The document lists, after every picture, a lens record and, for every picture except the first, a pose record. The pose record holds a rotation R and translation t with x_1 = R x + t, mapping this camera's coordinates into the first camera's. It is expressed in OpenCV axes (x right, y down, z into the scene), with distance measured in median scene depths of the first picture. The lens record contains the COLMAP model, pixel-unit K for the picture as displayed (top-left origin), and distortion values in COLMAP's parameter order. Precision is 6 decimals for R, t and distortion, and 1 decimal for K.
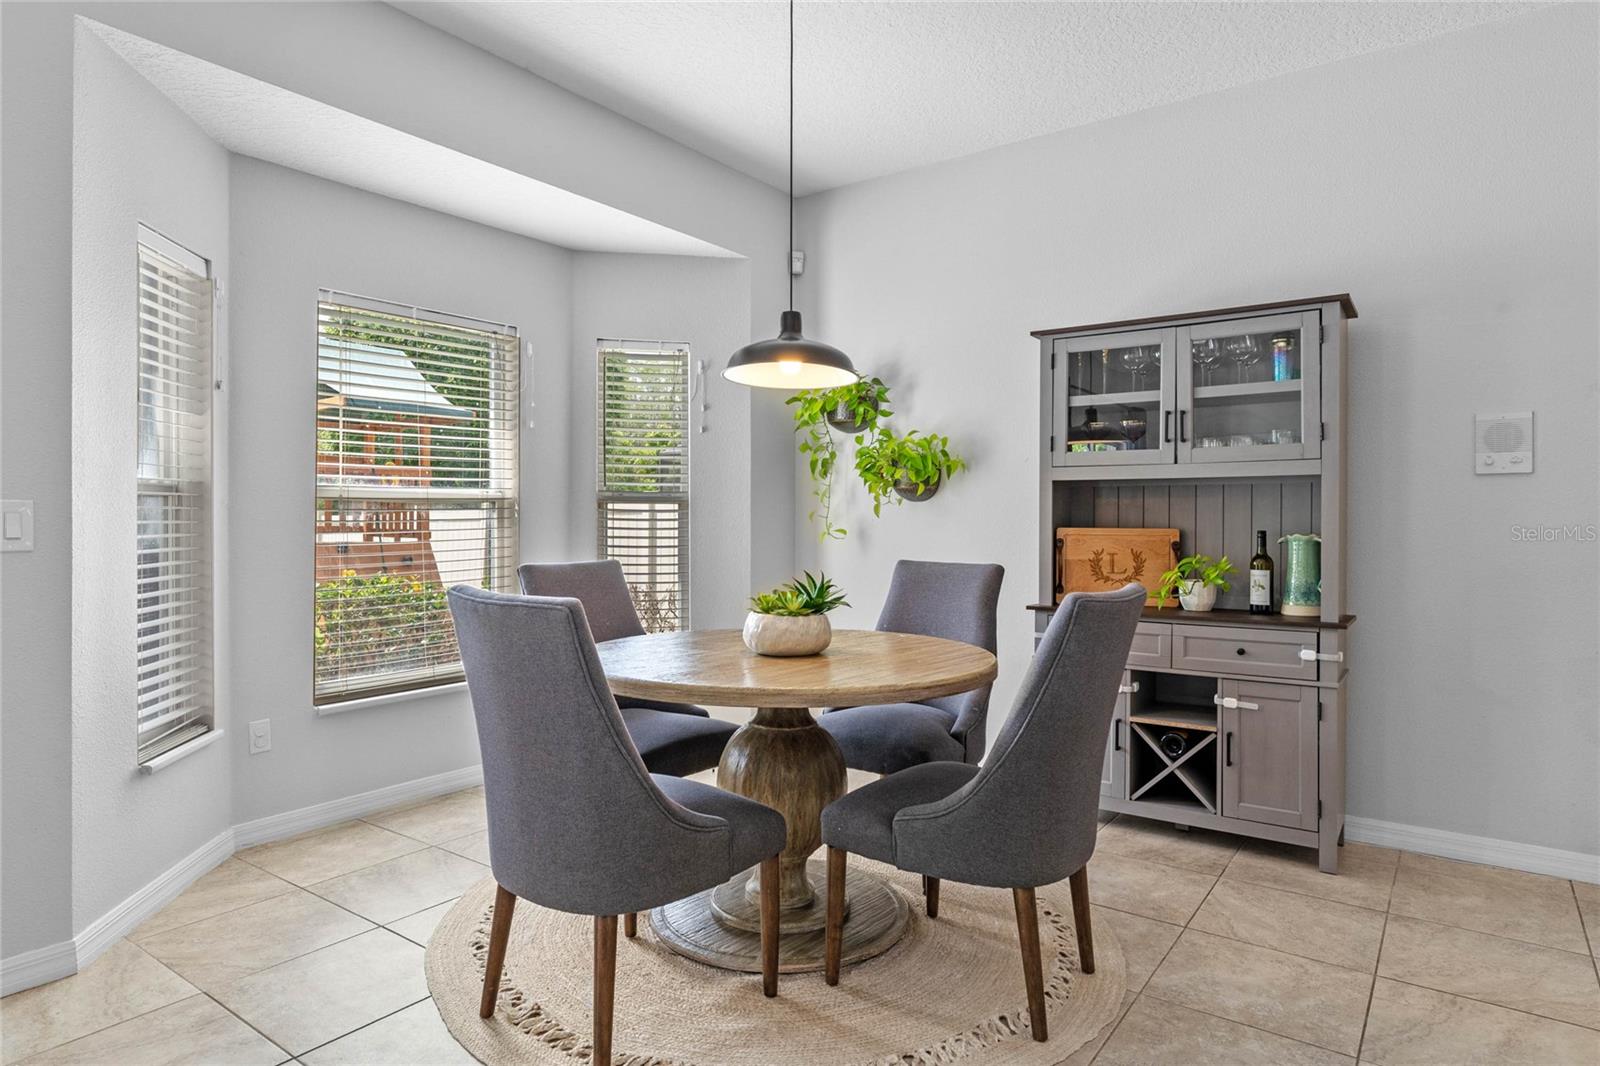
lens RADIAL K [[894.2, 0, 783.2], [0, 894.2, 531.7], [0, 0, 1]] dist [0.004393, 0.001592]
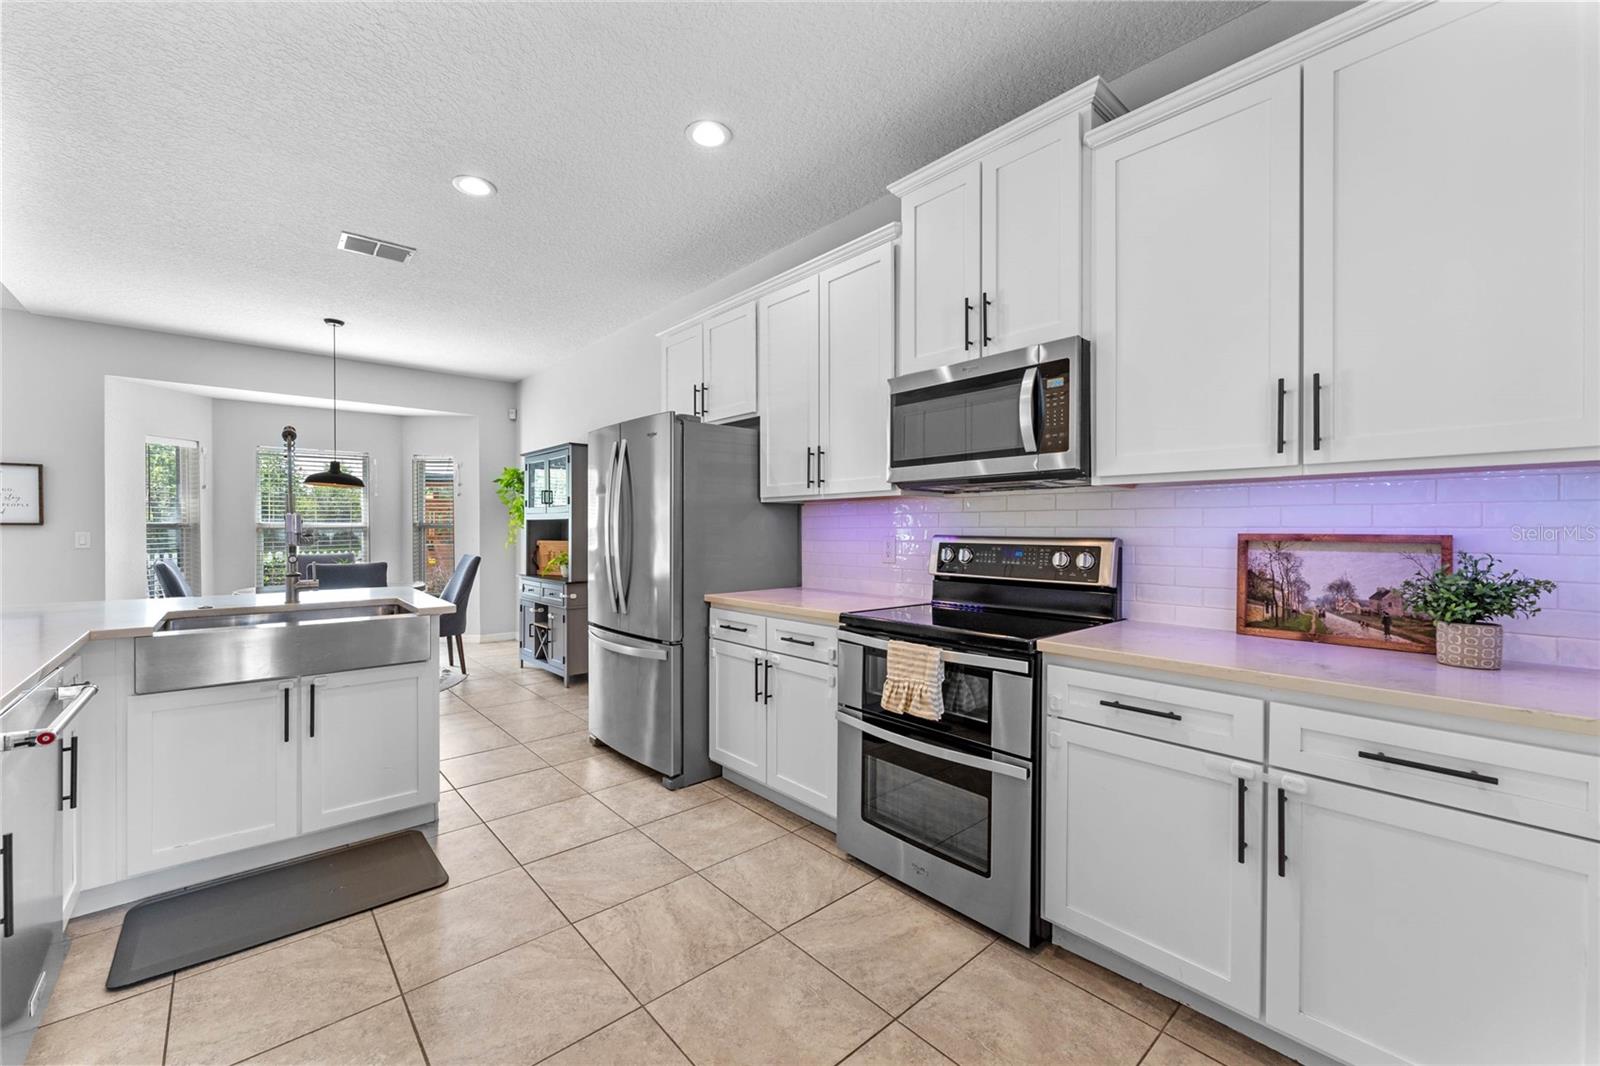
lens RADIAL K [[638.2, 0, 790.5], [0, 638.2, 535.8], [0, 0, 1]] dist [0.000617, 0.000199]
pose [[0.972989, 0.001731, -0.230847, 1.236974], [-0.003143, 0.999979, -0.005753, -0.011643], [0.230832, 0.006323, 0.972973, -0.385126]]
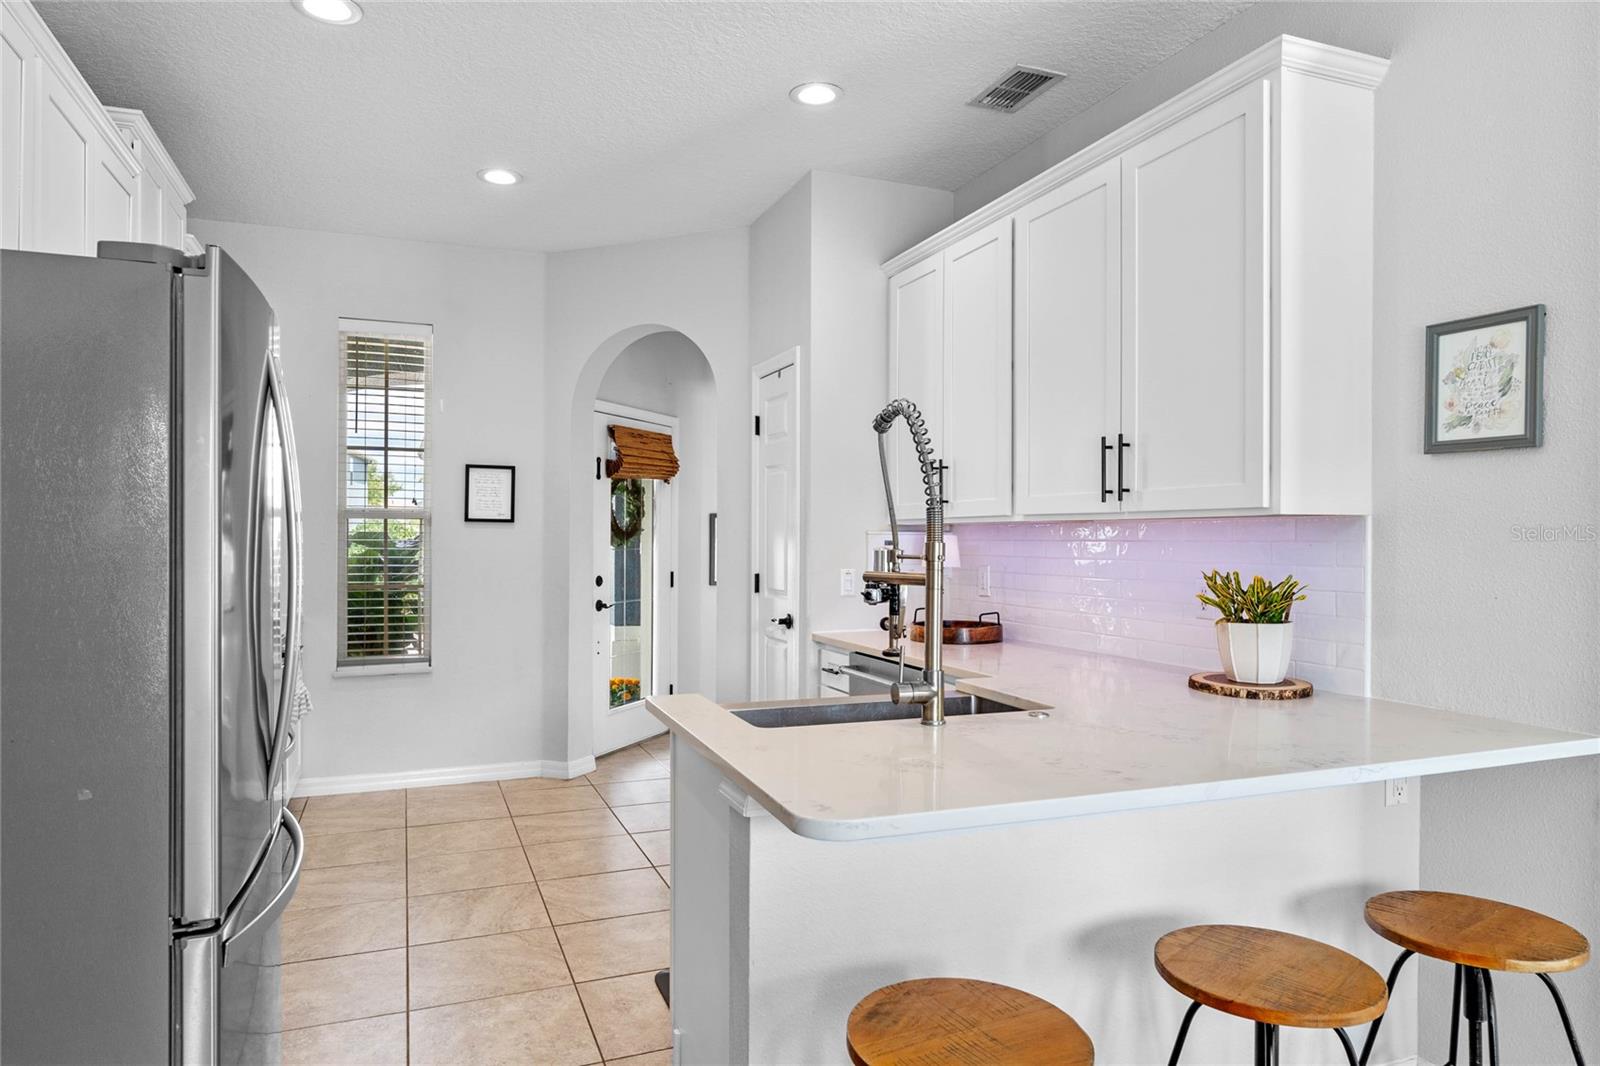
lens RADIAL K [[989.9, 0, 791.0], [0, 989.9, 526.0], [0, 0, 1]] dist [0.014822, -0.000078]
pose [[-0.836689, -0.001529, 0.547676, 0.222227], [0.000424, 0.999994, 0.003440, -0.058245], [-0.547678, 0.003111, -0.836683, 0.773795]]
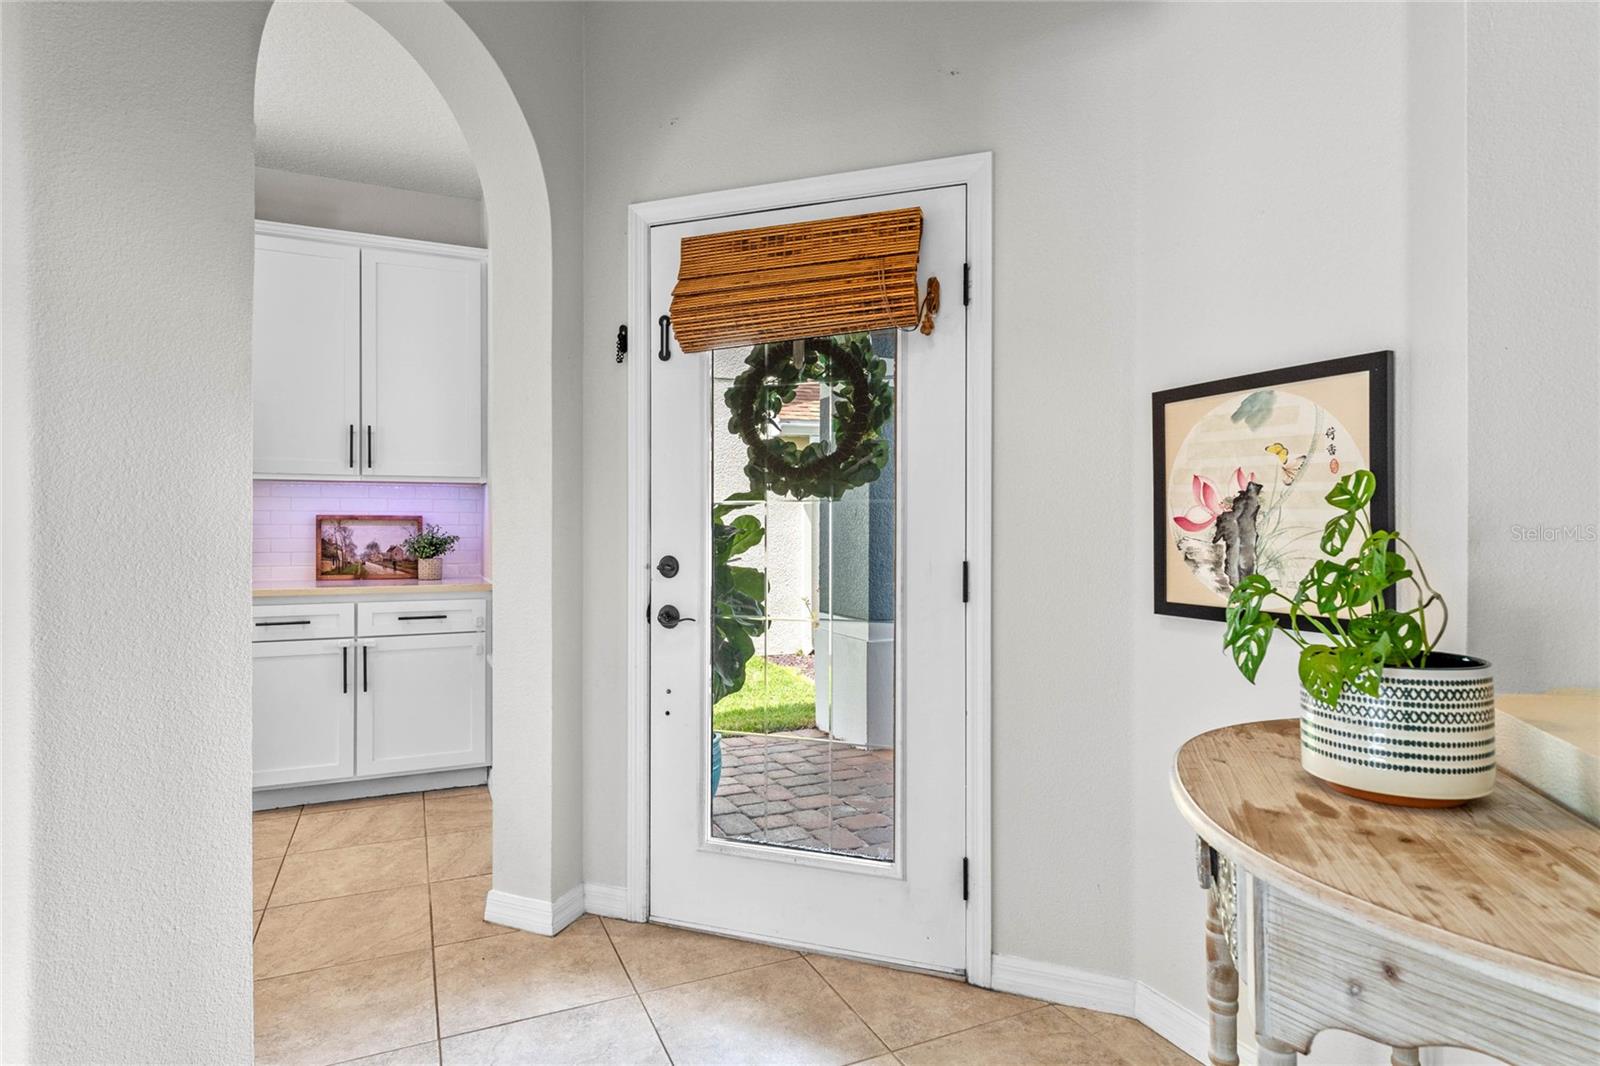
lens RADIAL K [[847.4, 0, 795.5], [0, 847.4, 526.8], [0, 0, 1]] dist [-0.015405, -0.000118]
pose [[0.503242, -0.000819, 0.864145, 0.843251], [0.011355, 0.999919, -0.005665, 0.011066], [-0.864071, 0.012663, 0.503211, -0.865081]]
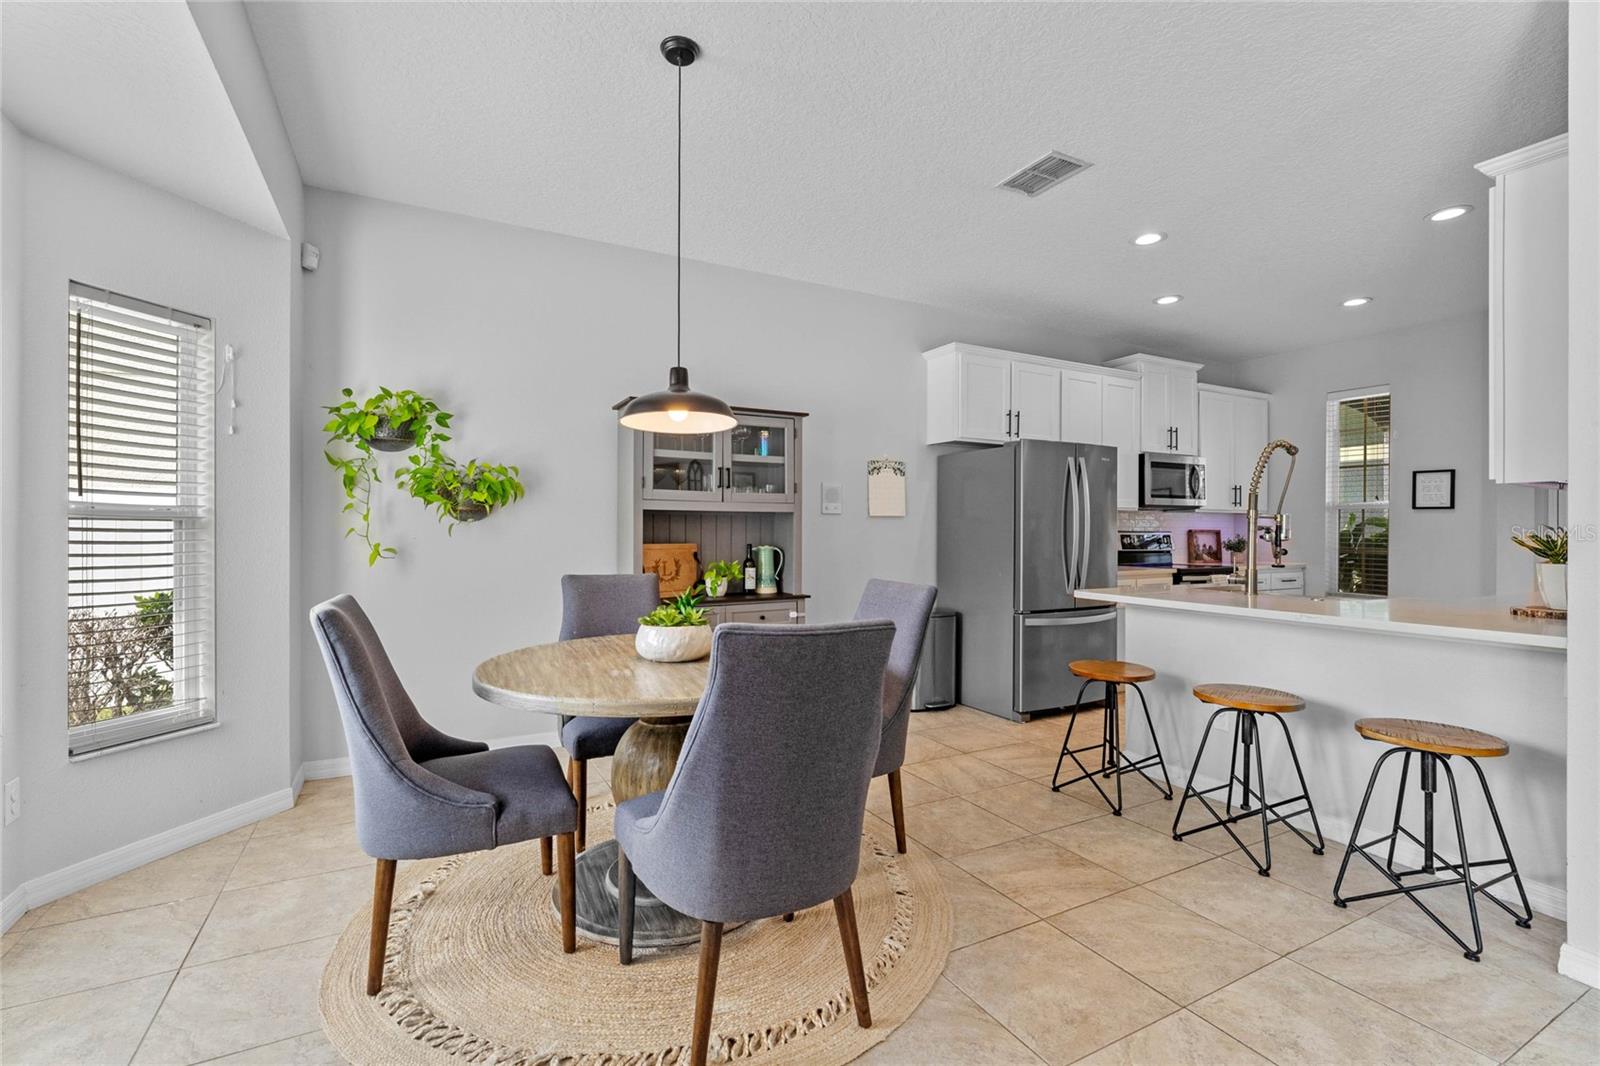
lens RADIAL K [[697.2, 0, 799.9], [0, 697.2, 526.3], [0, 0, 1]] dist [0.002741, -0.000526]
pose [[0.443313, 0.001090, 0.896366, -0.579177], [0.009083, 0.999942, -0.005708, -0.025567], [-0.896321, 0.010672, 0.443277, 0.344636]]
